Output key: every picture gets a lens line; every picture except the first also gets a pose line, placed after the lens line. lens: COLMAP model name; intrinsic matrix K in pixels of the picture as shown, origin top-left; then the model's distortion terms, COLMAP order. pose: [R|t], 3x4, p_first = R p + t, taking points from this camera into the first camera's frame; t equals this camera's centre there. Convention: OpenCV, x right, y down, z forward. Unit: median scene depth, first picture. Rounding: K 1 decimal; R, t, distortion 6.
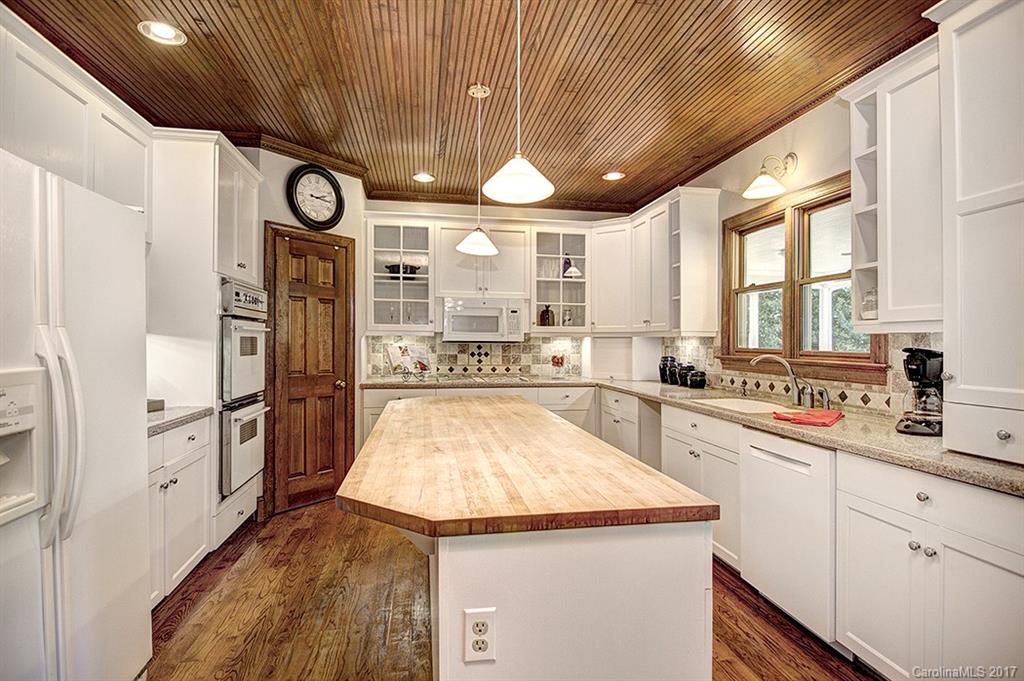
lens RADIAL K [[522.4, 0, 518.5], [0, 522.4, 342.4], [0, 0, 1]] dist [-0.009582, -0.002066]
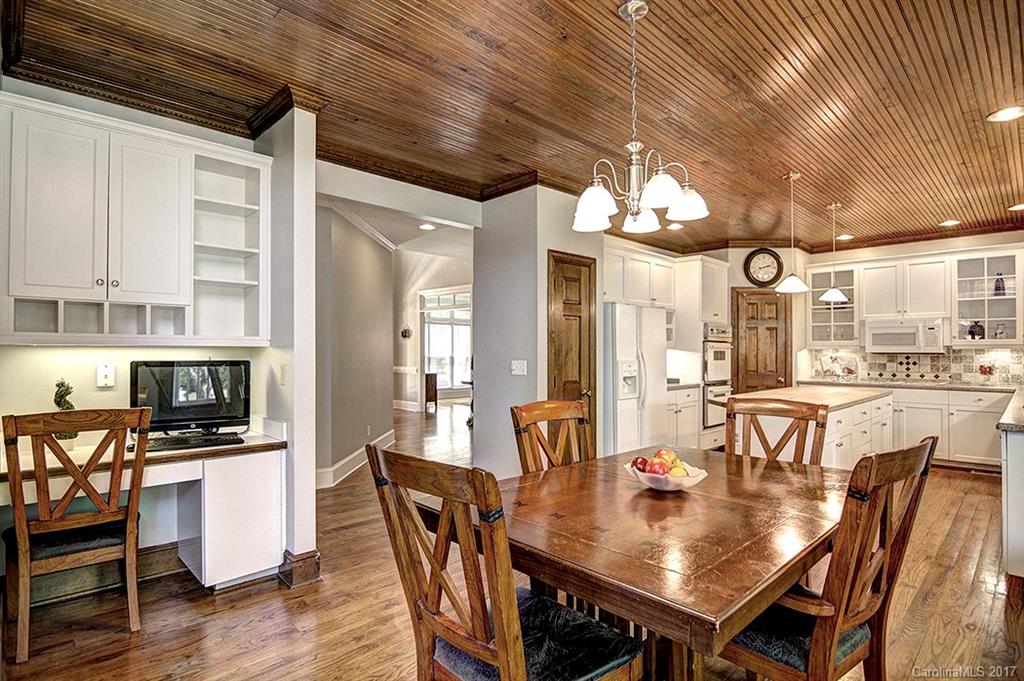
lens RADIAL K [[522.4, 0, 516.3], [0, 522.4, 346.2], [0, 0, 1]] dist [-0.009582, -0.002066]
pose [[0.555738, -0.013681, -0.831245, 0.471080], [0.000156, 0.999866, -0.016352, 0.002534], [0.831357, 0.008958, 0.555666, -0.497748]]
